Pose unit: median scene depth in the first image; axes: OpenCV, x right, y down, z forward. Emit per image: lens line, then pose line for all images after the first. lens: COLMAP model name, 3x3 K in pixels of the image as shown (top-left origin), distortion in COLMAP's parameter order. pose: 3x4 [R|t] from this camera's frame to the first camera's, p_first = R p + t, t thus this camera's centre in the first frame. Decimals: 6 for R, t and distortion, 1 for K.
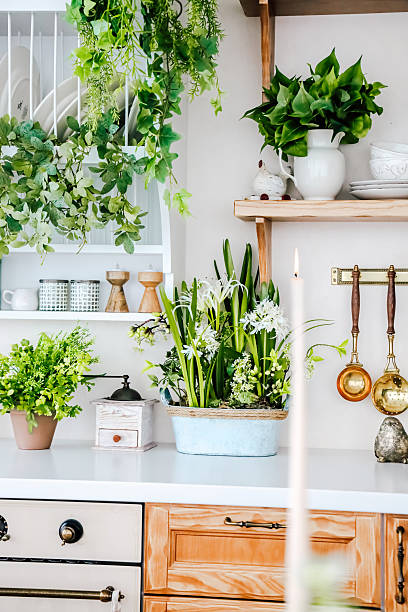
lens RADIAL K [[1184.4, 0, 197.9], [0, 1184.4, 301.9], [0, 0, 1]] dist [0.313818, 0.000000]
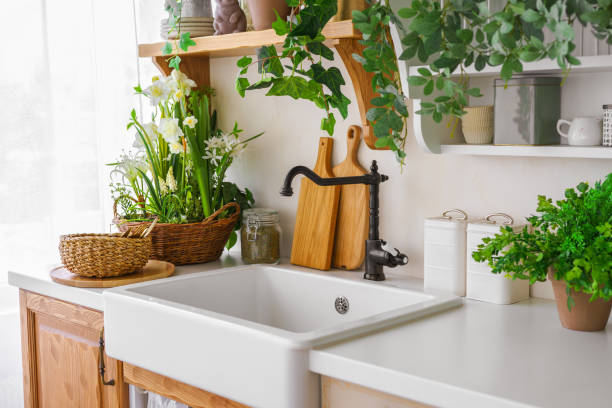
lens RADIAL K [[850.9, 0, 303.9], [0, 850.9, 204.3], [0, 0, 1]] dist [0.009612, 0.000000]
pose [[0.806064, 0.039487, -0.590510, 0.039551], [0.017635, 0.995726, 0.090657, -0.008881], [0.591566, -0.083489, 0.801922, 0.476664]]
